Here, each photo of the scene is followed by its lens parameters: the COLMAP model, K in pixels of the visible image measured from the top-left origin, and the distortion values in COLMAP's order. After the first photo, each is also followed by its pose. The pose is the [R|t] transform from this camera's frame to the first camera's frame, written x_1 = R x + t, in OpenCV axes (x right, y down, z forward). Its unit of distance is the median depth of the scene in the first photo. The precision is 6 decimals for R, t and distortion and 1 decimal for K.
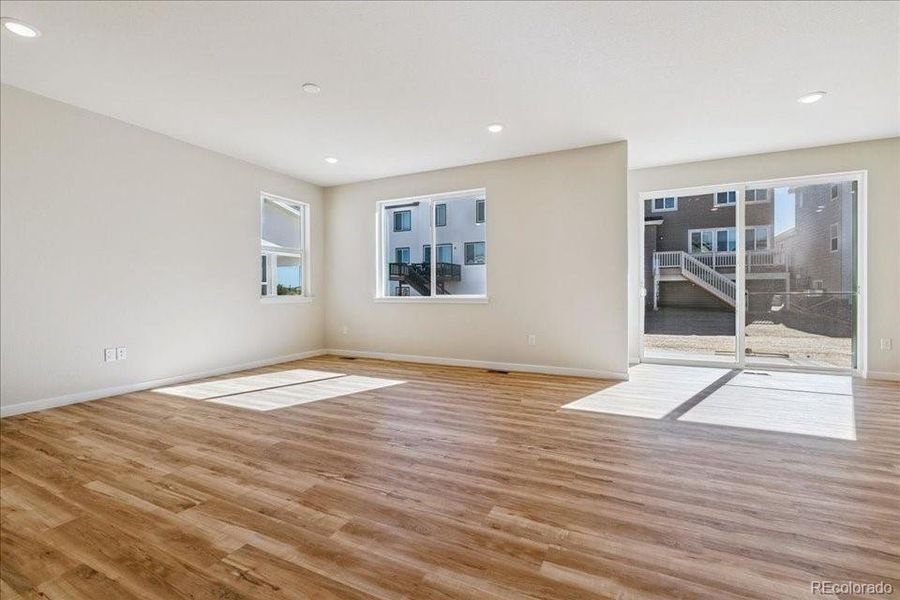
lens RADIAL K [[390.3, 0, 452.7], [0, 390.3, 294.5], [0, 0, 1]] dist [-0.005845, 0.000016]
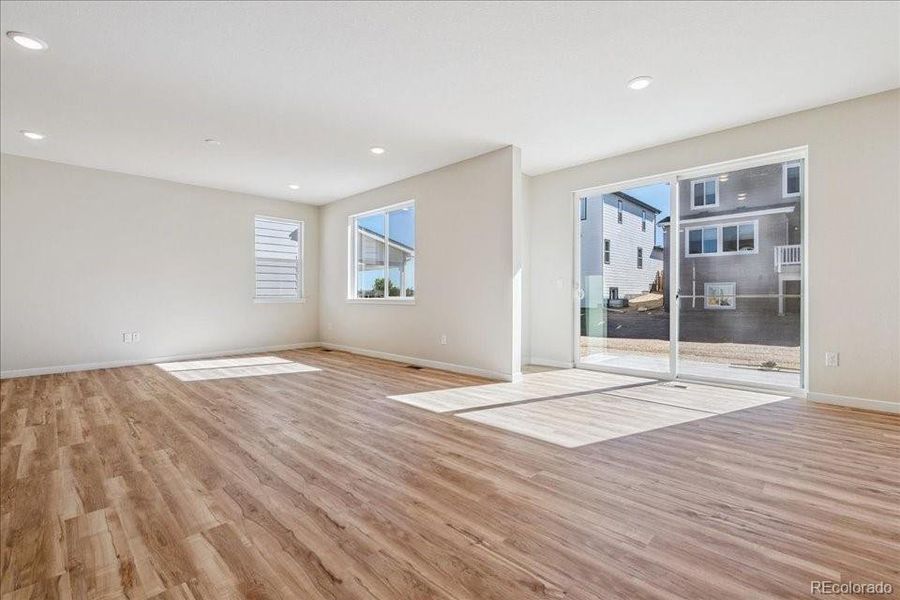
lens RADIAL K [[390.3, 0, 453.4], [0, 390.3, 293.2], [0, 0, 1]] dist [-0.005845, 0.000016]
pose [[0.951317, -0.000407, -0.308213, 0.614862], [-0.002294, 0.999962, -0.008399, -0.000329], [0.308205, 0.008697, 0.951280, -0.007207]]
